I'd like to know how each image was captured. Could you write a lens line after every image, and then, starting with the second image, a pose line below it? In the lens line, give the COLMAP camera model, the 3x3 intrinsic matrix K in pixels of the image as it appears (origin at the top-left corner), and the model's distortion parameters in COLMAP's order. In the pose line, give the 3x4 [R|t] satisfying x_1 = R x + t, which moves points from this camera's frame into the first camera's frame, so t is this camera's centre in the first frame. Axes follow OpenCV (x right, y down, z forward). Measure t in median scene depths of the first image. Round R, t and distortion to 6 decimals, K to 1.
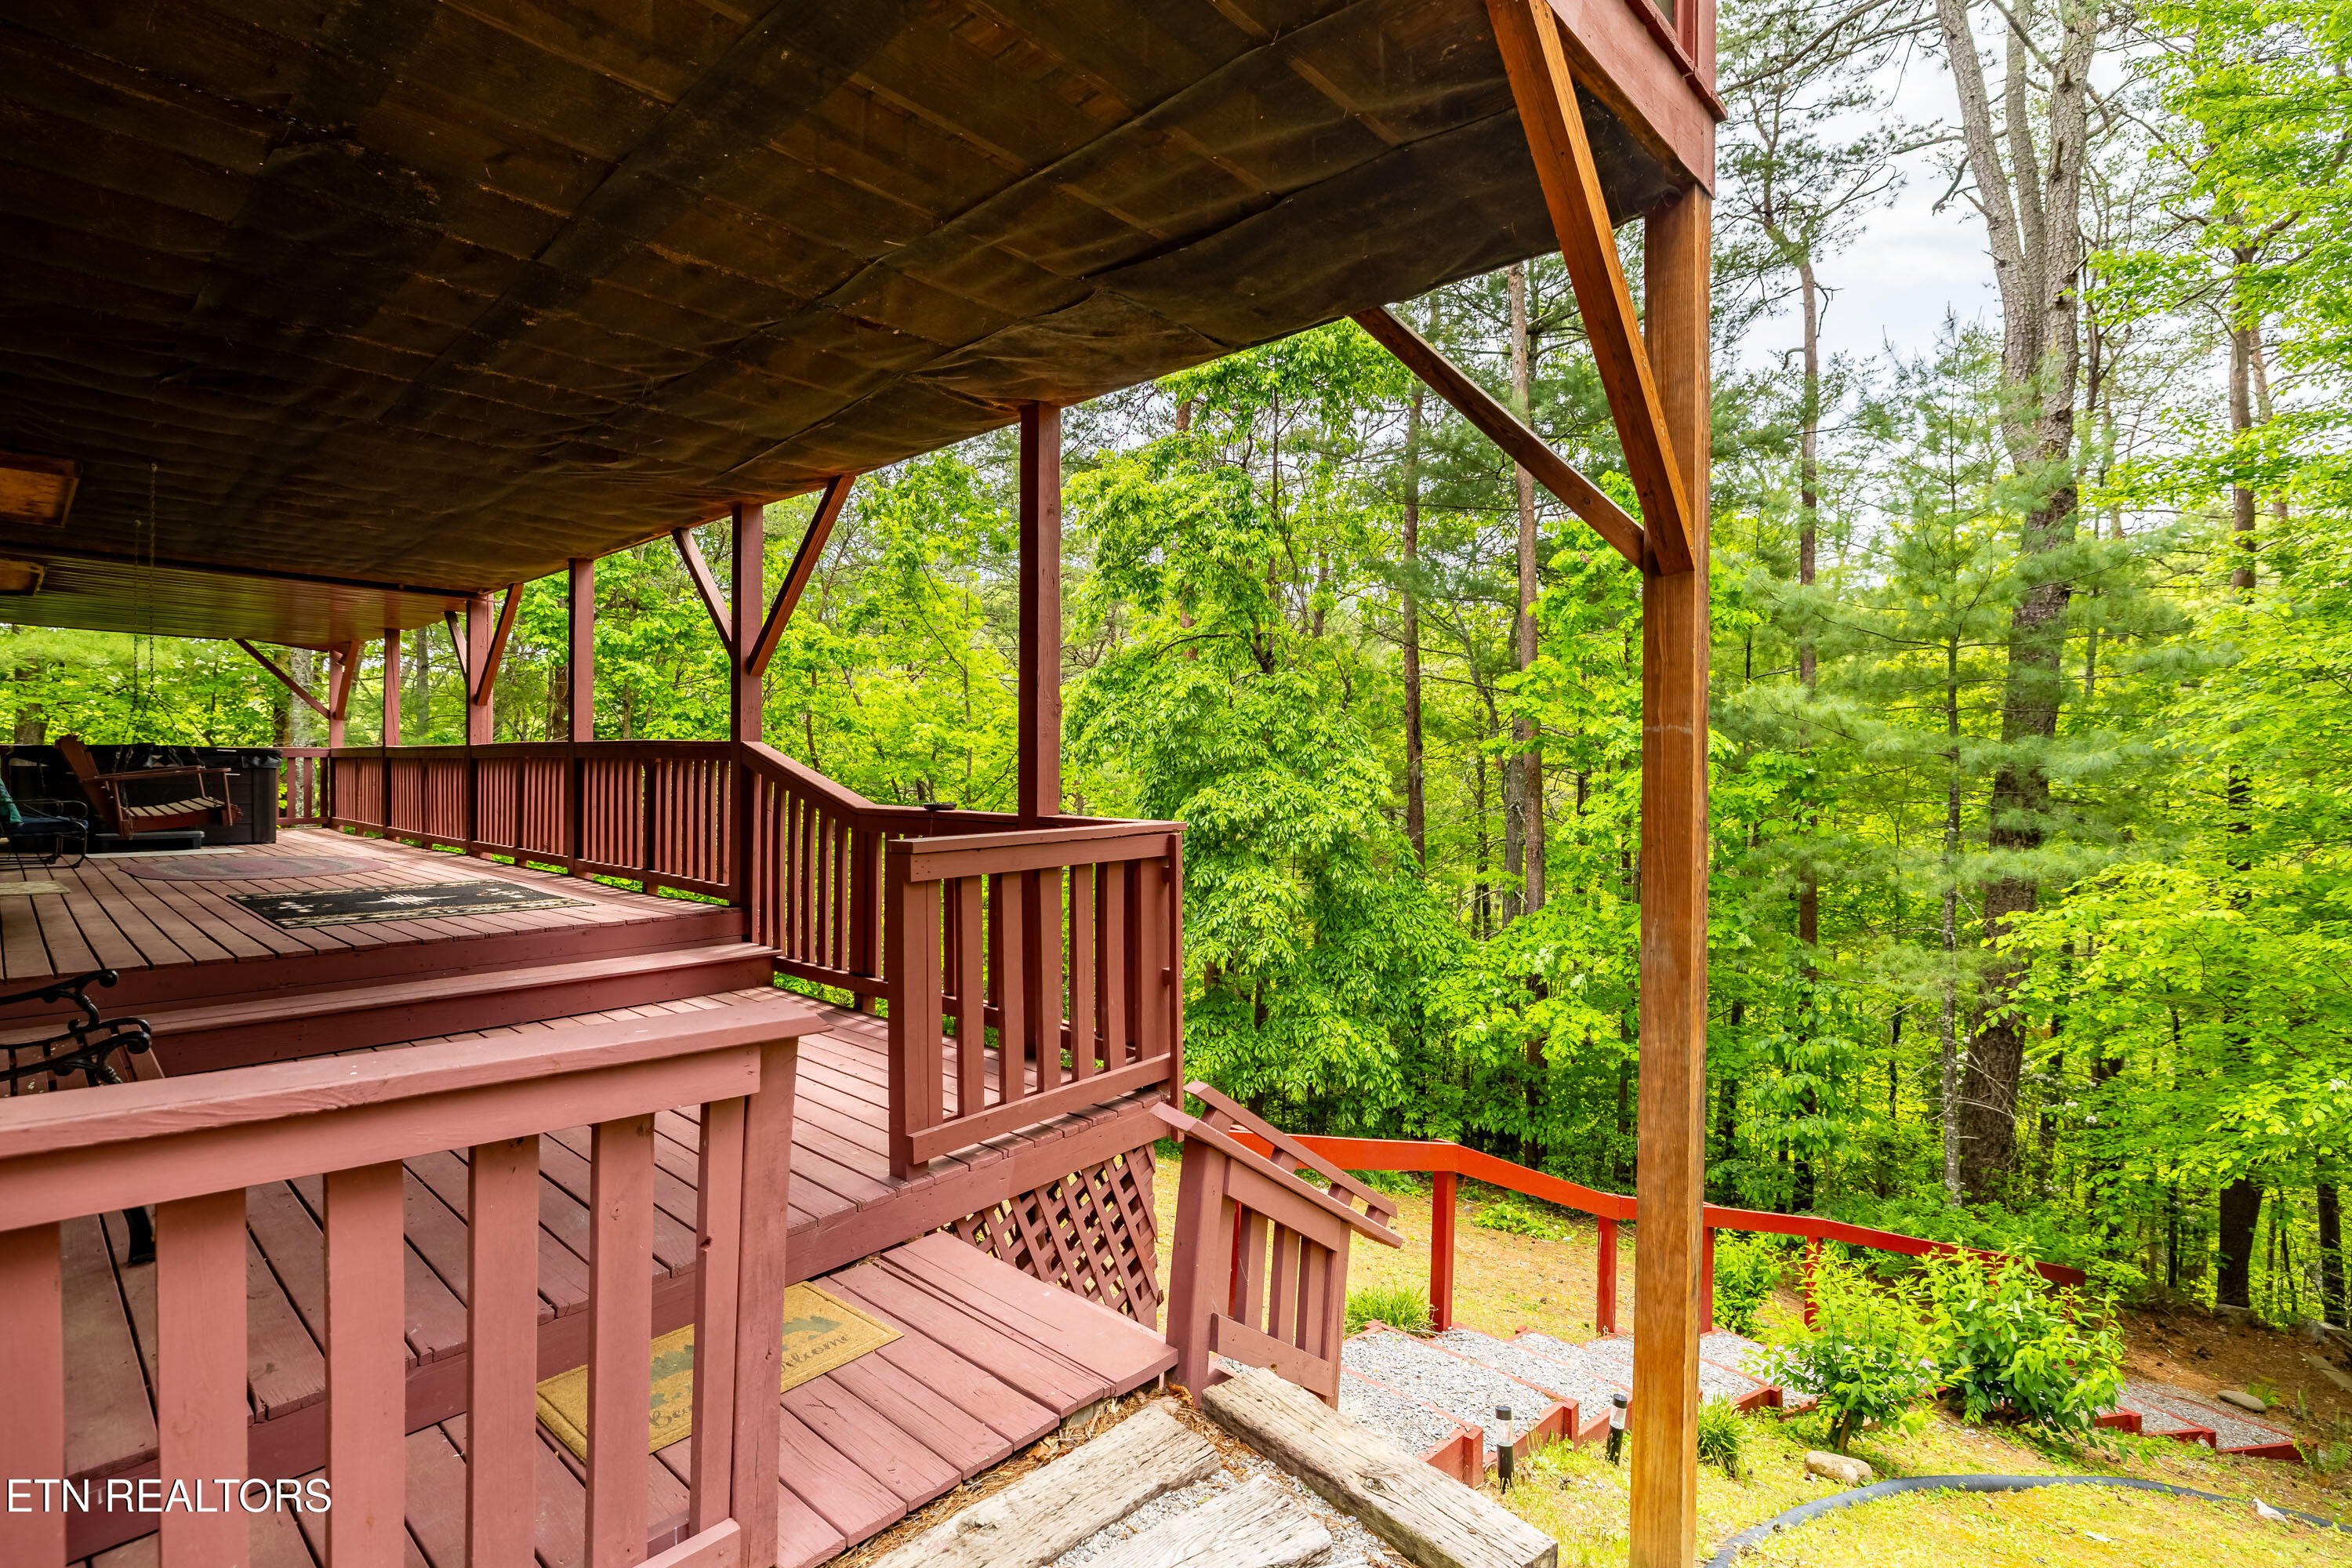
lens RADIAL K [[1148.0, 0, 1185.3], [0, 1148.0, 777.7], [0, 0, 1]] dist [-0.004407, -0.000360]
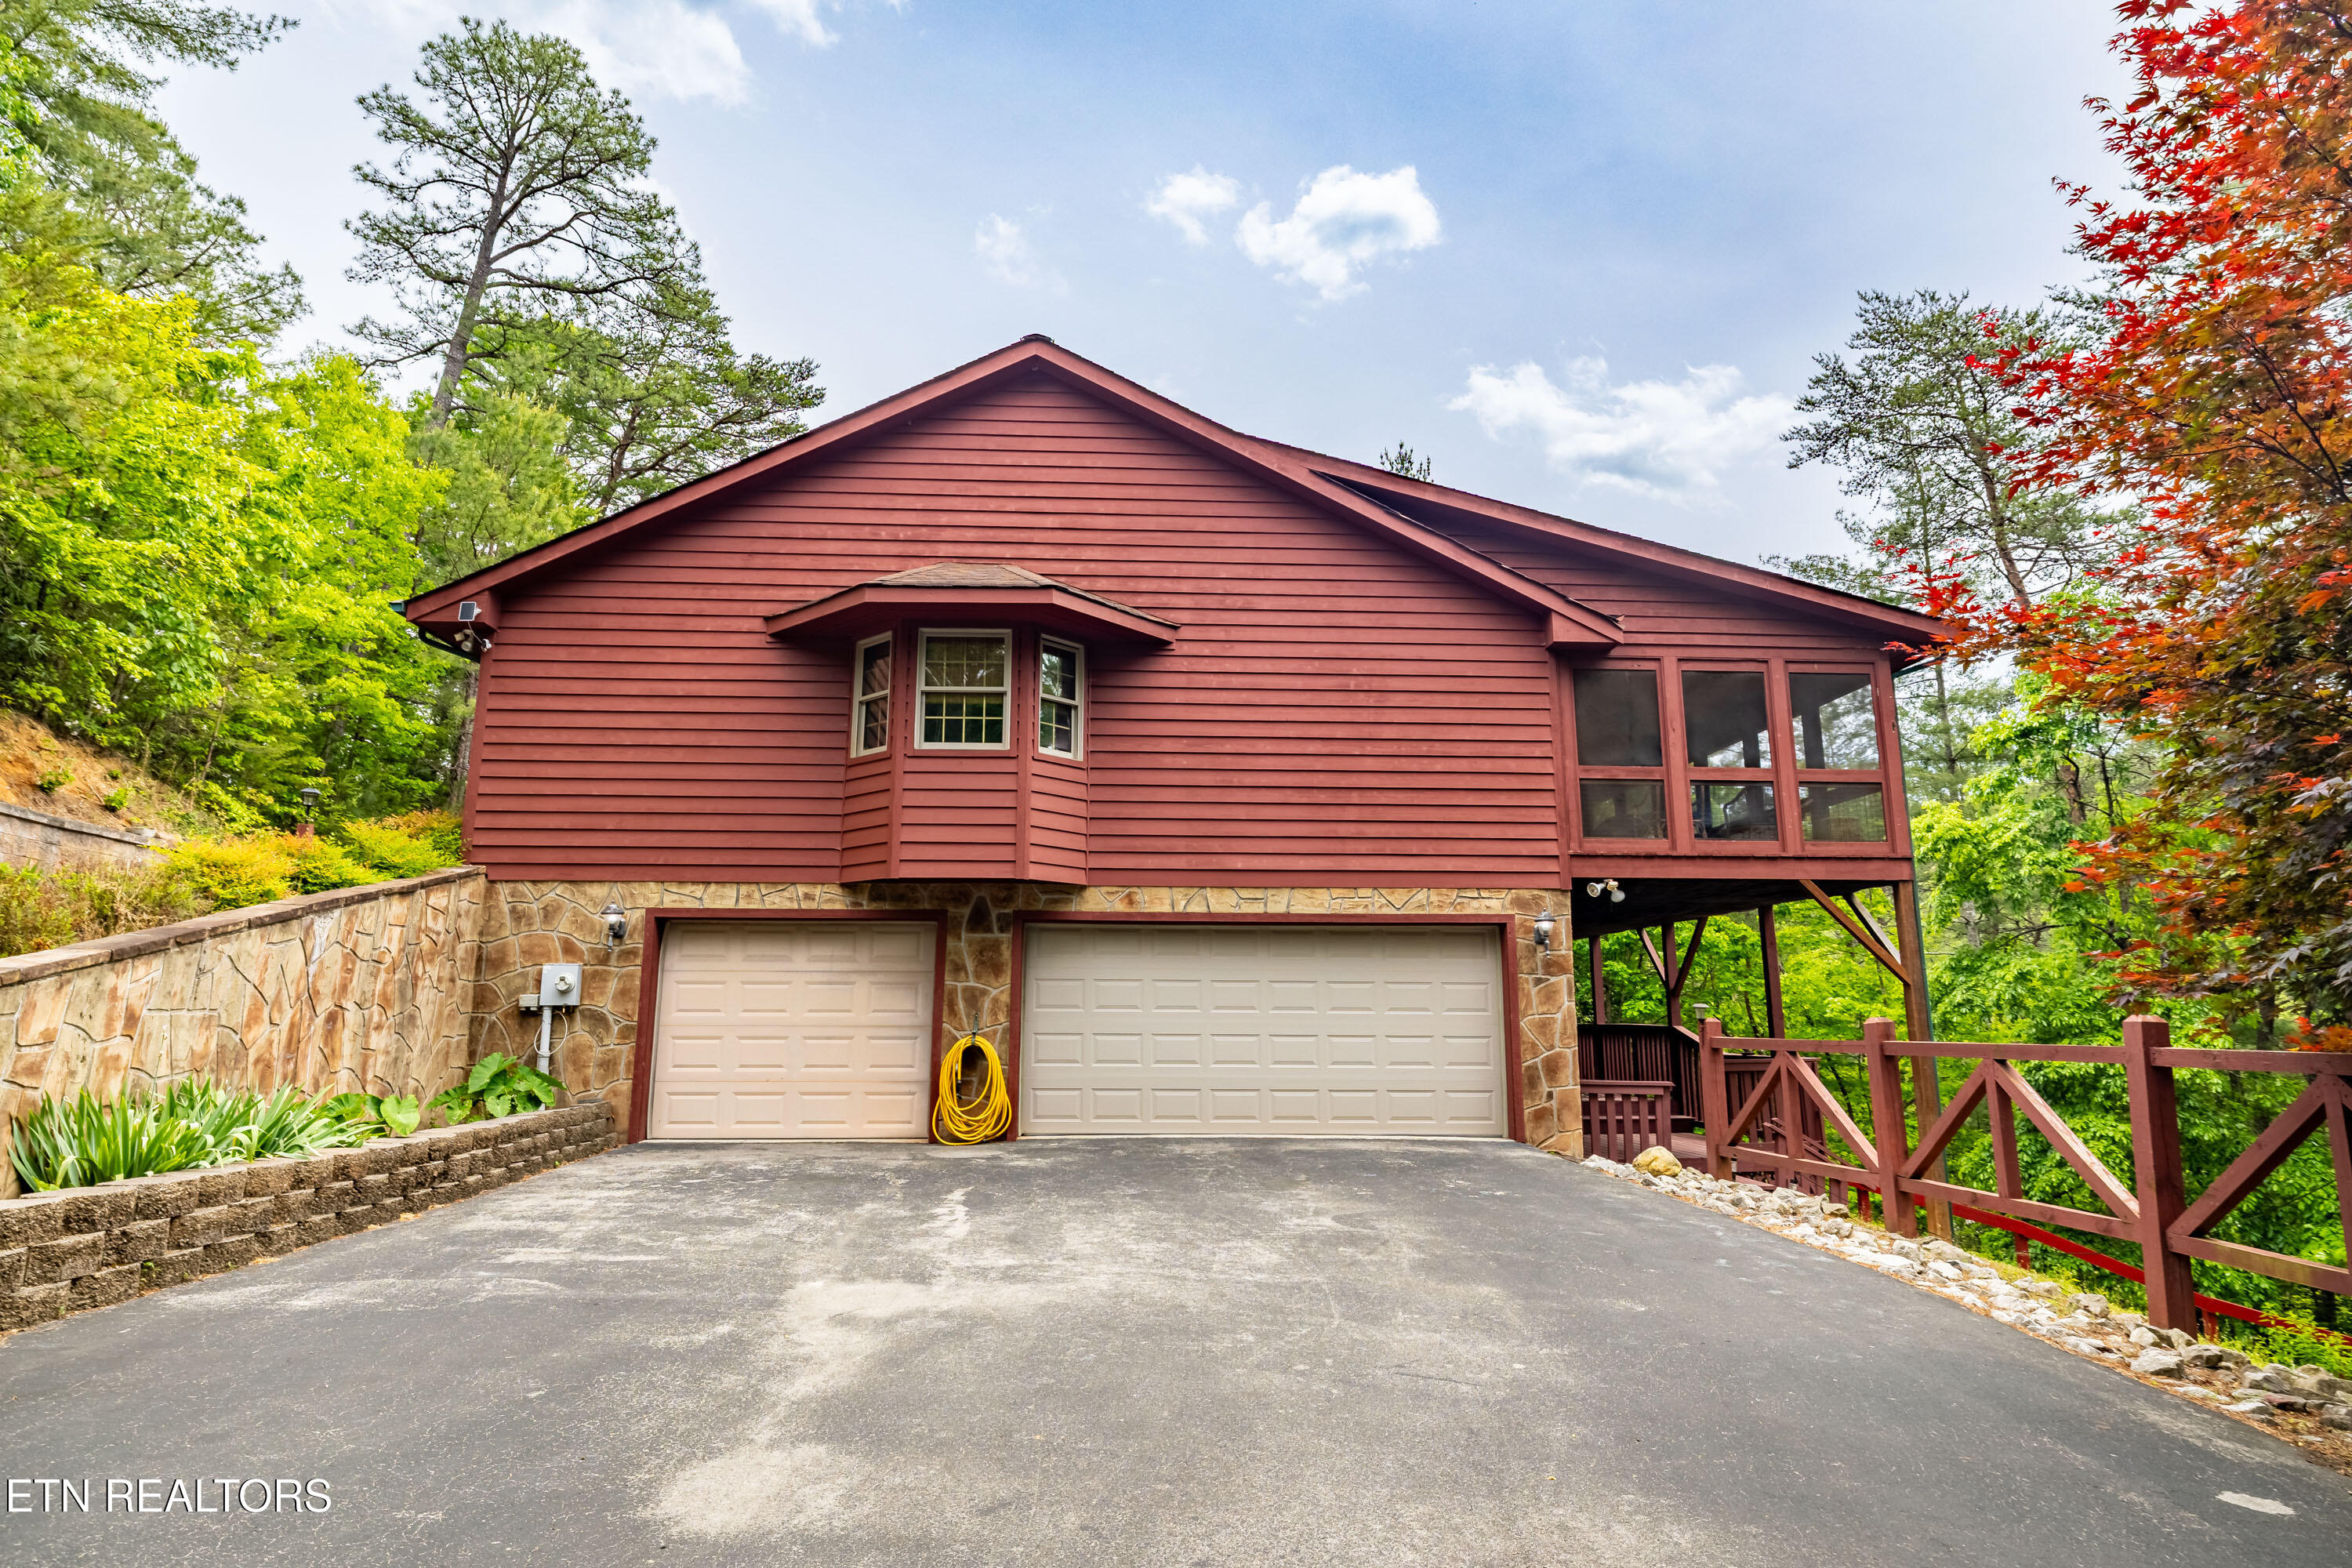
lens RADIAL K [[1269.9, 0, 1179.5], [0, 1269.9, 780.0], [0, 0, 1]] dist [0.000747, 0.000572]
pose [[0.722660, -0.138691, -0.677146, 0.324098], [0.000029, 0.979669, -0.200622, -0.002206], [0.691204, 0.144962, 0.707972, -0.731504]]
